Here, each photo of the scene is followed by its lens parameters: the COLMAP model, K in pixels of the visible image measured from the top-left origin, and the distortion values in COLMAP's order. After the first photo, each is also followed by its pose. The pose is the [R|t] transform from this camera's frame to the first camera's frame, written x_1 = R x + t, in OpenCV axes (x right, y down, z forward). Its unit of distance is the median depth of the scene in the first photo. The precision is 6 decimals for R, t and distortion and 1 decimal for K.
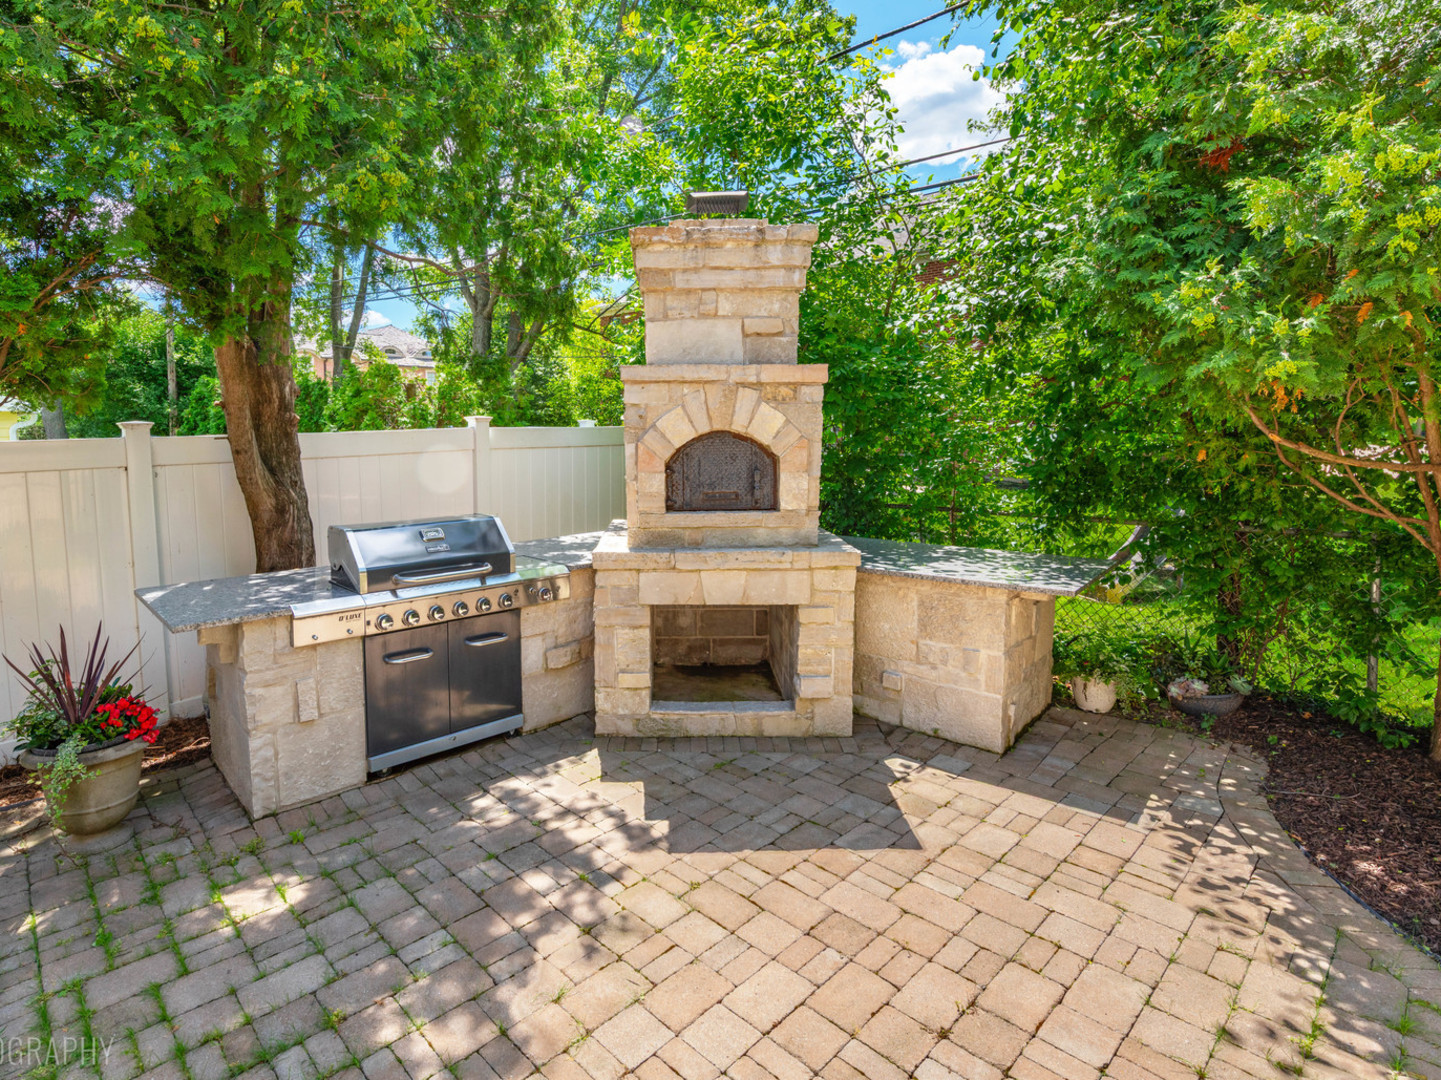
lens RADIAL K [[795.1, 0, 720.5], [0, 795.1, 532.4], [0, 0, 1]] dist [-0.033085, -0.000712]
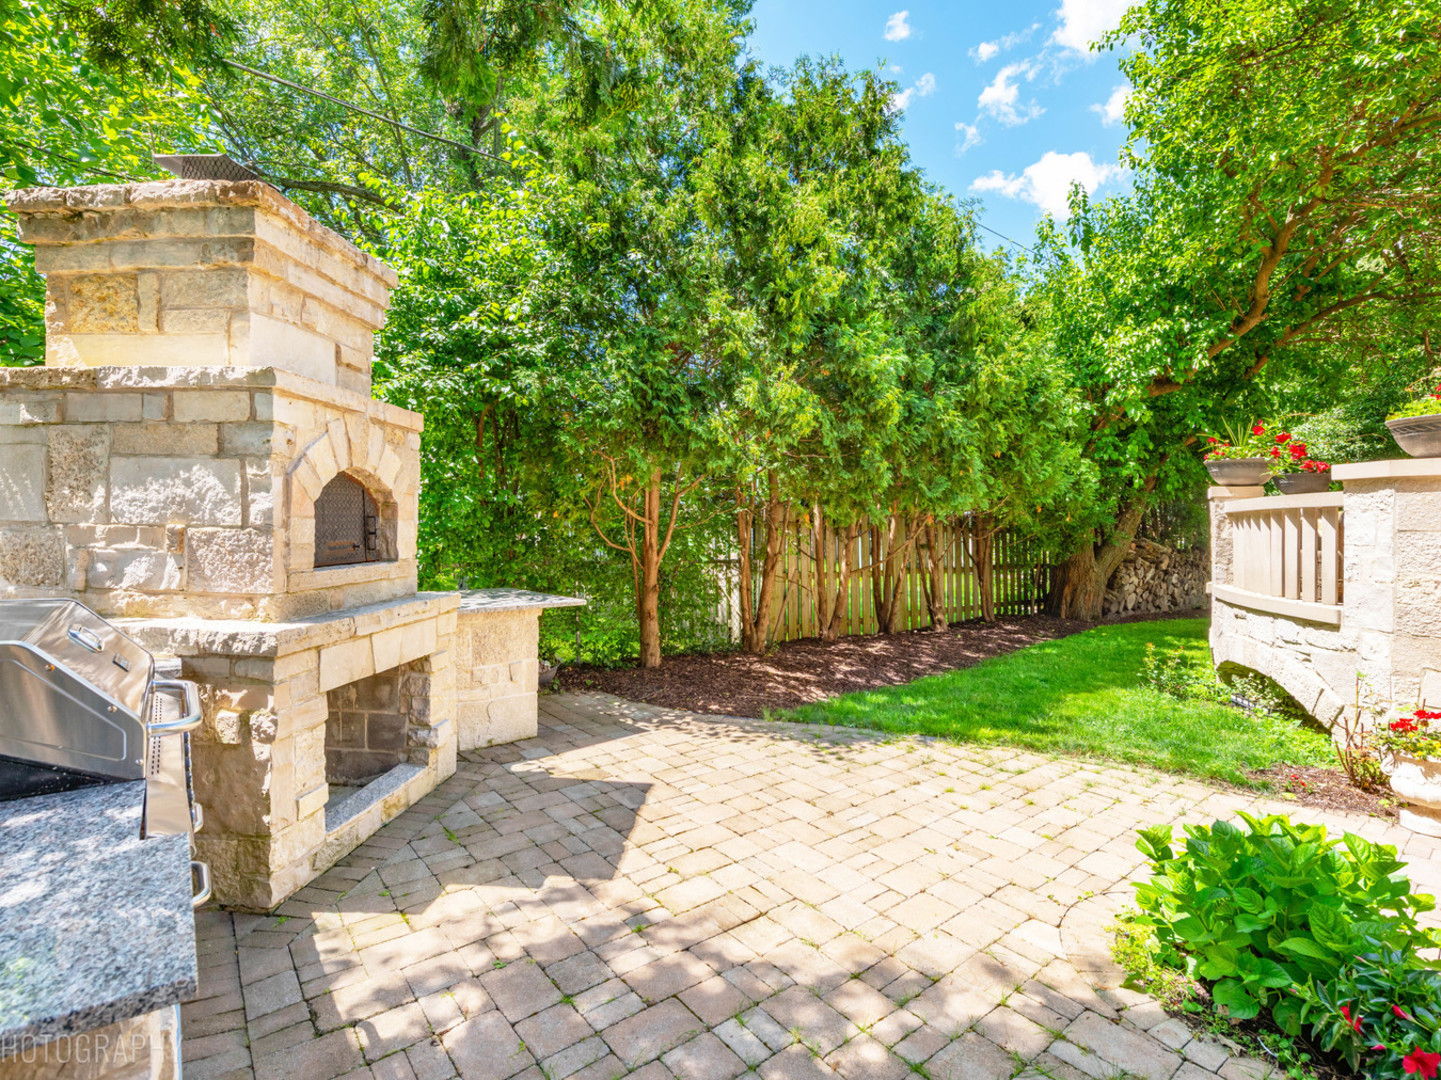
lens RADIAL K [[652.0, 0, 720.6], [0, 652.0, 545.8], [0, 0, 1]] dist [0.002186, 0.000109]
pose [[0.105332, -0.026086, 0.994095, -0.803391], [0.099884, 0.994878, 0.015523, -0.022670], [-0.989408, 0.097659, 0.107398, 0.661857]]
